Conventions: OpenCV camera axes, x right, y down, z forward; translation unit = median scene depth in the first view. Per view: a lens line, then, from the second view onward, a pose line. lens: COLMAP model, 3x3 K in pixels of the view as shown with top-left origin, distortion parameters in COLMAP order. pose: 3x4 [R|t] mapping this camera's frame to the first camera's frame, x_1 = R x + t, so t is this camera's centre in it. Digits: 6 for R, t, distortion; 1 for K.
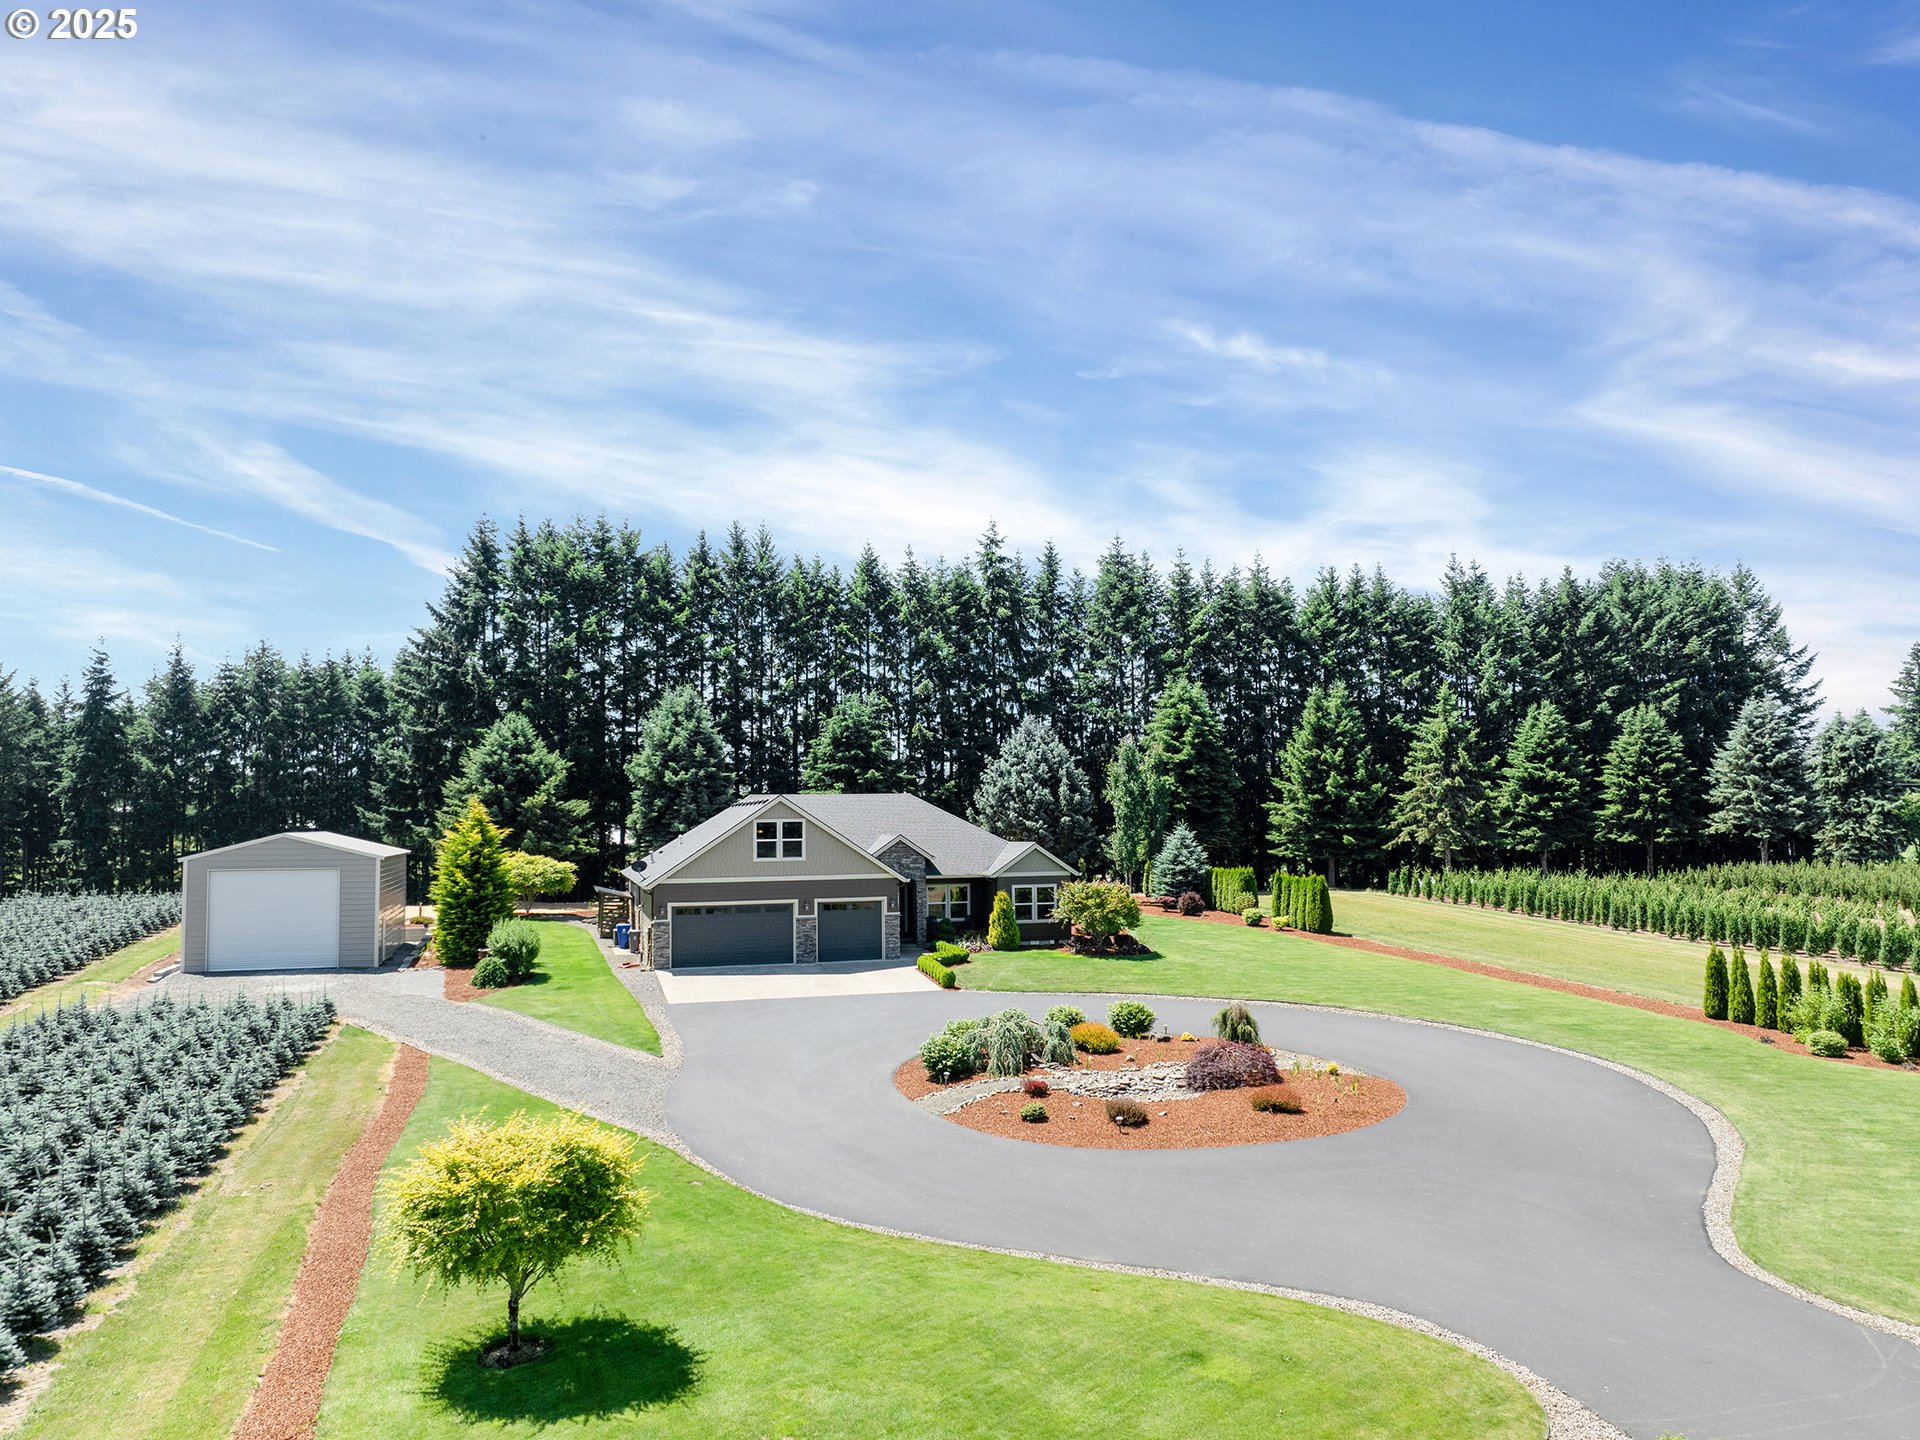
lens RADIAL K [[1311.1, 0, 984.2], [0, 1311.1, 720.4], [0, 0, 1]] dist [-0.062241, 0.030499]
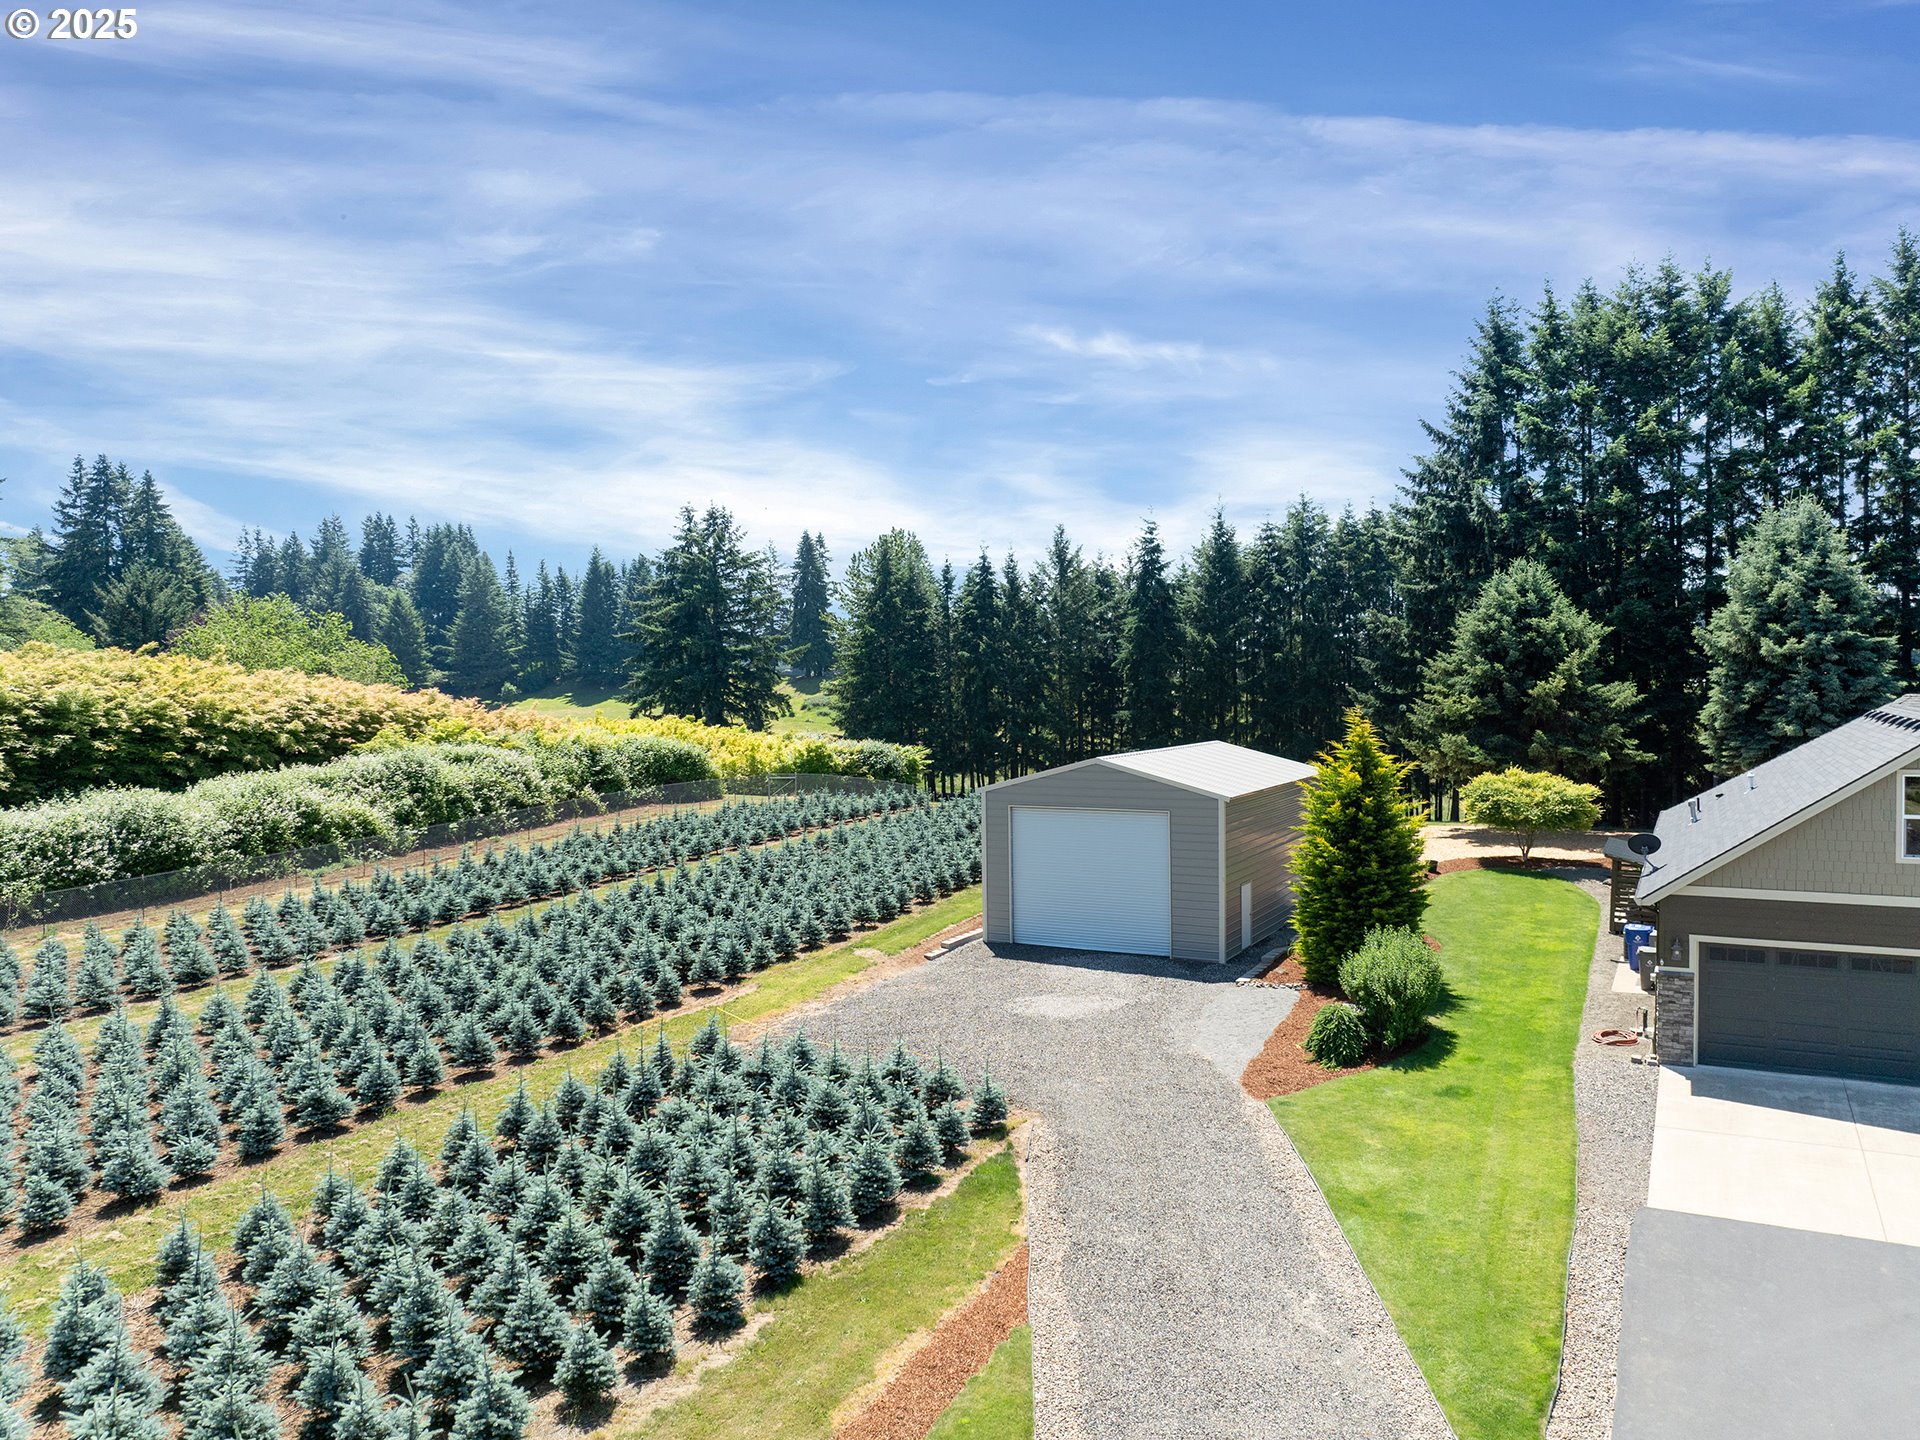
lens RADIAL K [[1311.1, 0, 984.2], [0, 1311.1, 720.4], [0, 0, 1]] dist [-0.062241, 0.030499]
pose [[0.677267, 0.026704, -0.735253, -0.038088], [0.059792, 0.994038, 0.091179, -0.000212], [0.733304, -0.105715, 0.671632, 0.273947]]
